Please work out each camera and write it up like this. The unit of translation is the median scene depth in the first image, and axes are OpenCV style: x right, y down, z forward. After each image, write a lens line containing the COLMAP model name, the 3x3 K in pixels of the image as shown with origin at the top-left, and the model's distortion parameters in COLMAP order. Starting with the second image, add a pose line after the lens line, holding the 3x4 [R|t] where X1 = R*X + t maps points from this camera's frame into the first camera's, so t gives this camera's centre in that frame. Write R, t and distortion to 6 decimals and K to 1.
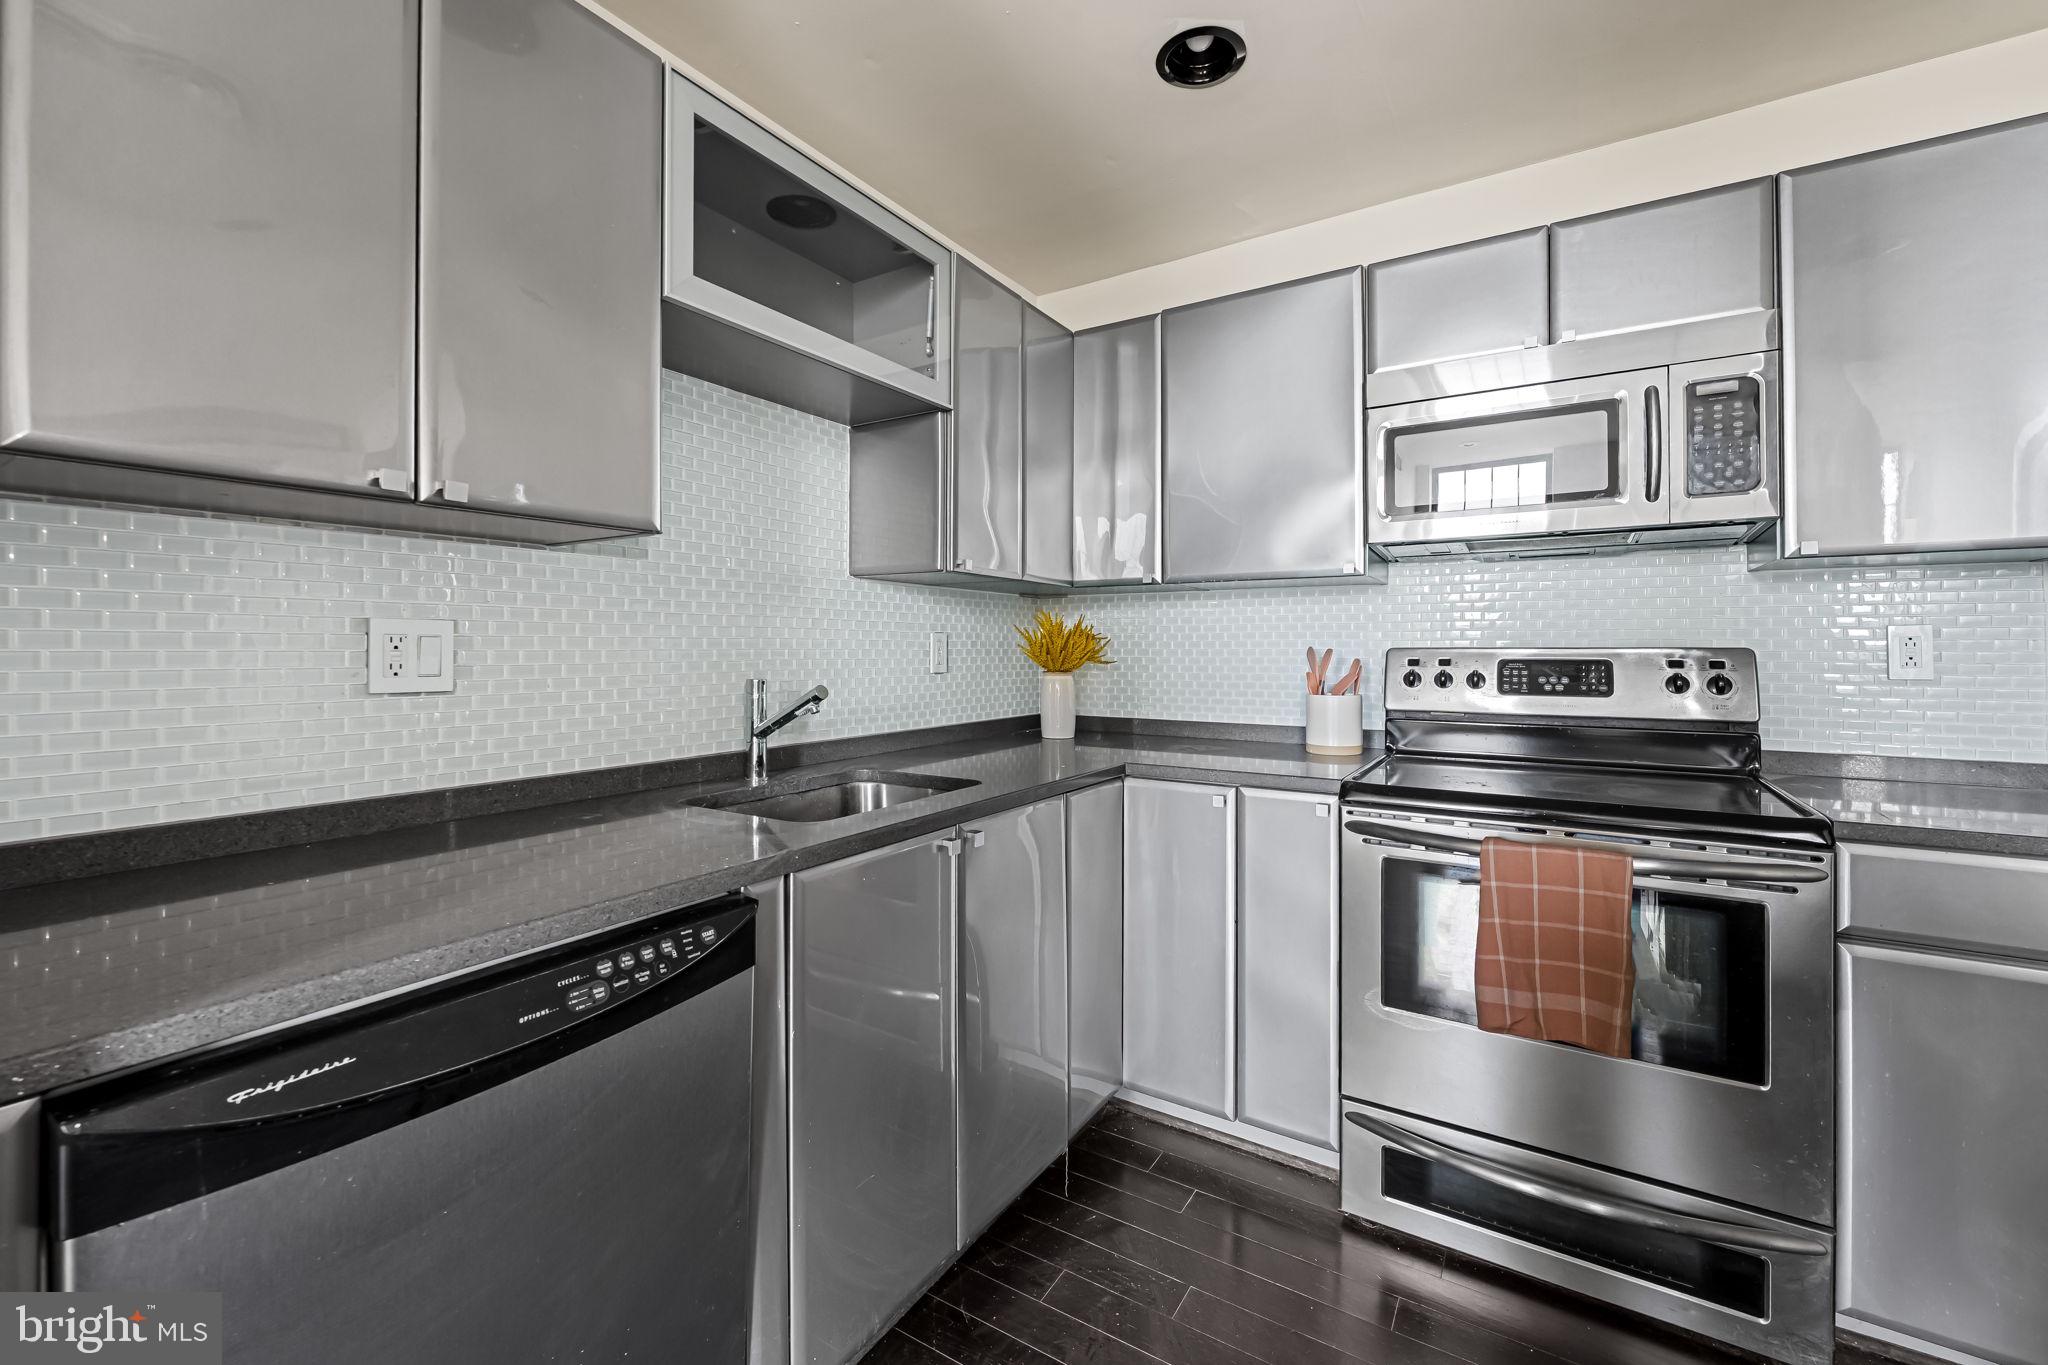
lens RADIAL K [[833.0, 0, 1024.3], [0, 833.0, 664.4], [0, 0, 1]] dist [-0.004004, -0.000200]
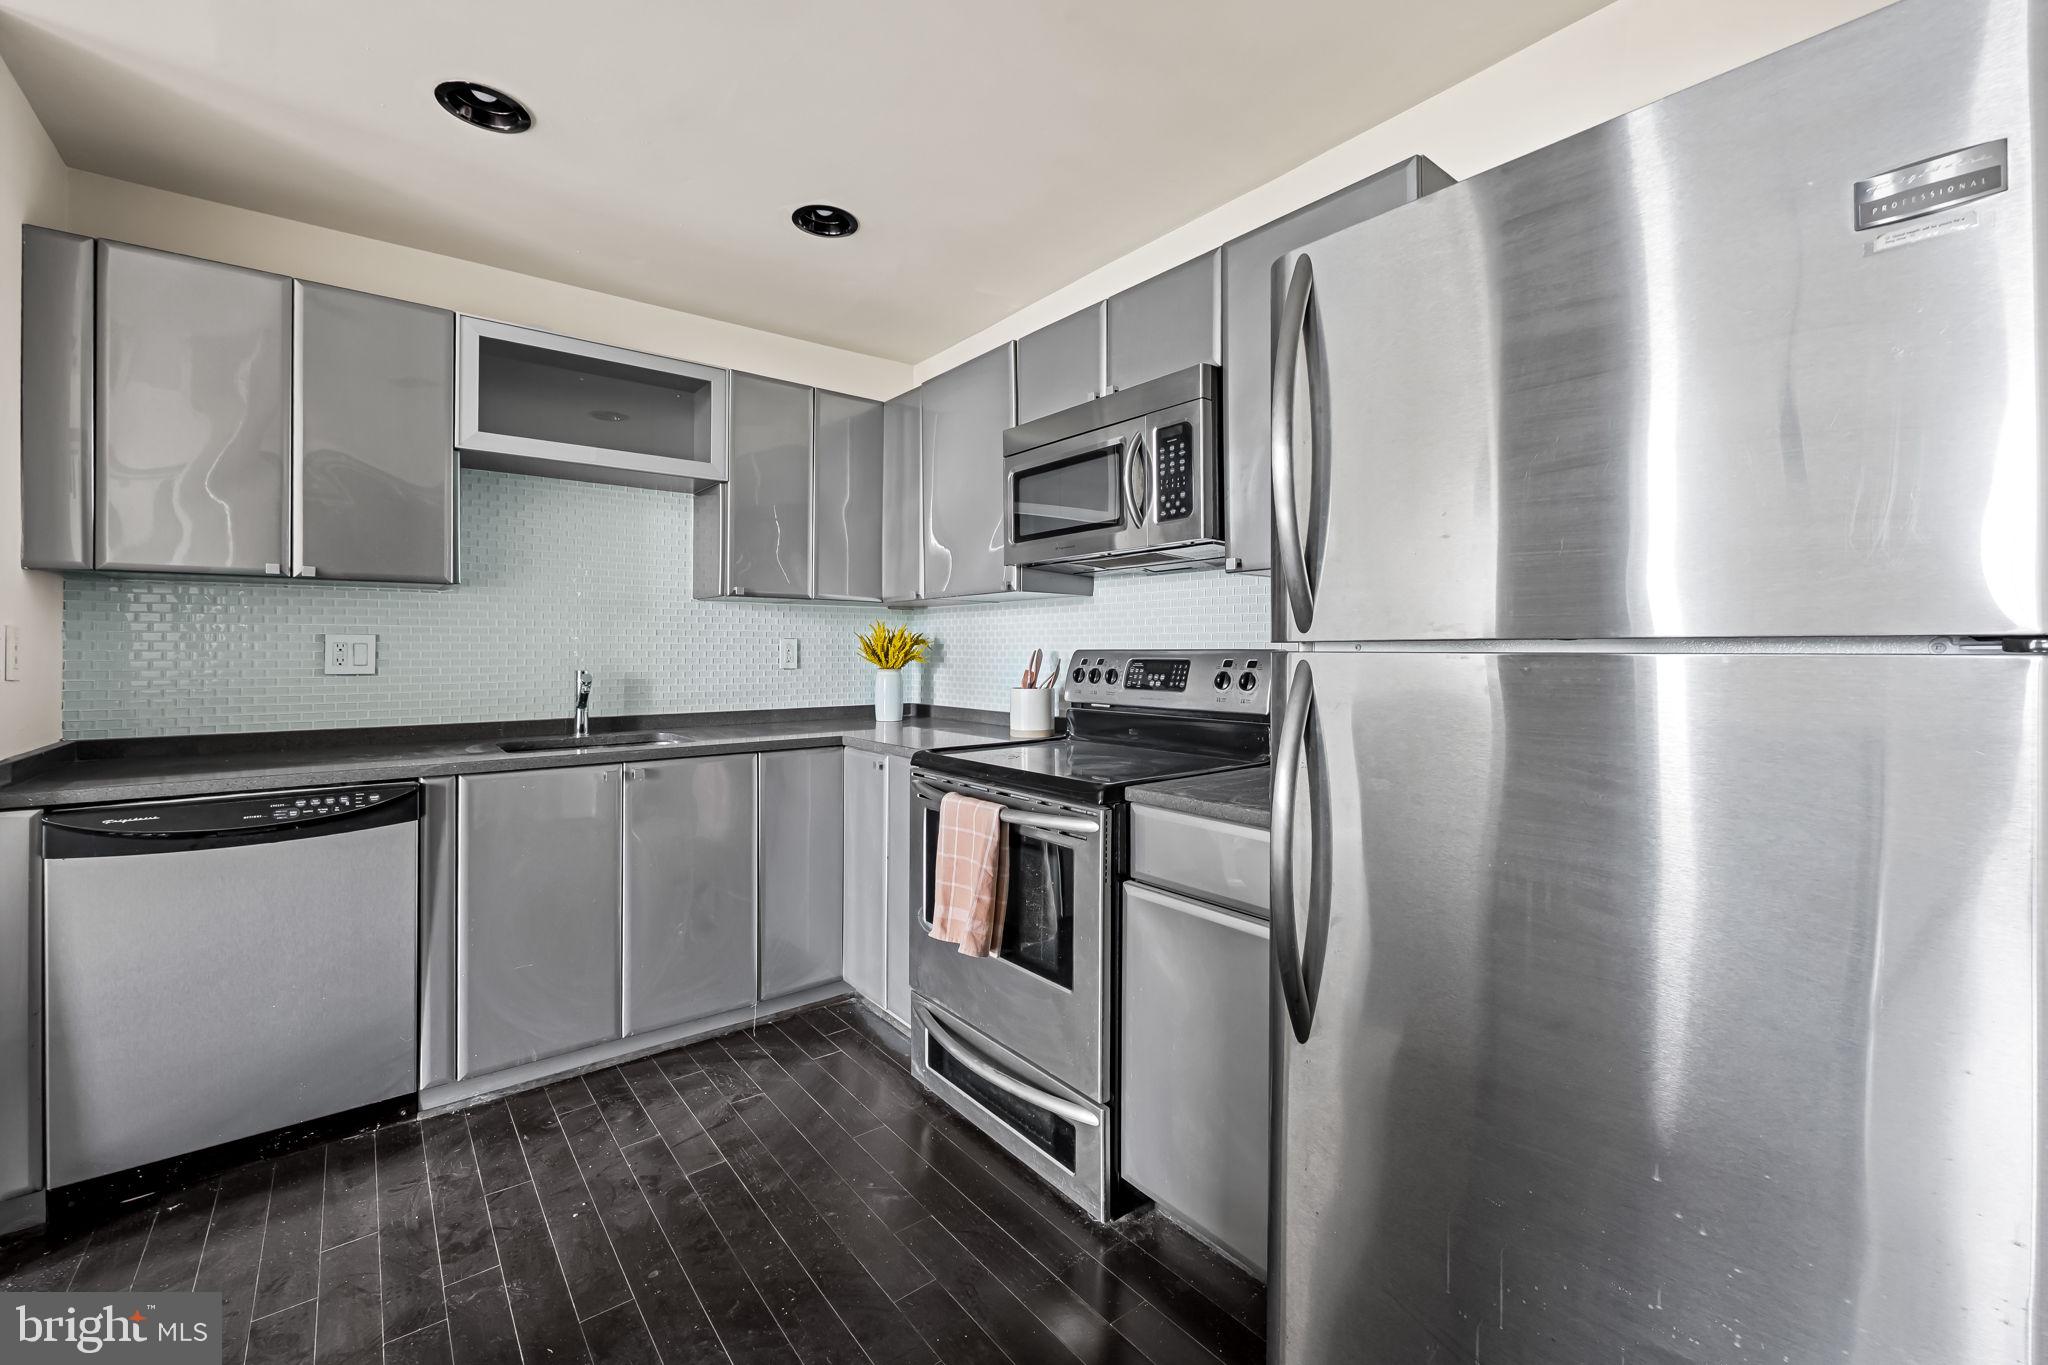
lens RADIAL K [[833.0, 0, 1030.0], [0, 833.0, 670.5], [0, 0, 1]] dist [-0.004004, -0.000200]
pose [[0.944716, 0.006826, -0.327819, 0.913489], [-0.005782, 0.999975, 0.004160, 0.006131], [0.327839, -0.002035, 0.944731, -0.176499]]
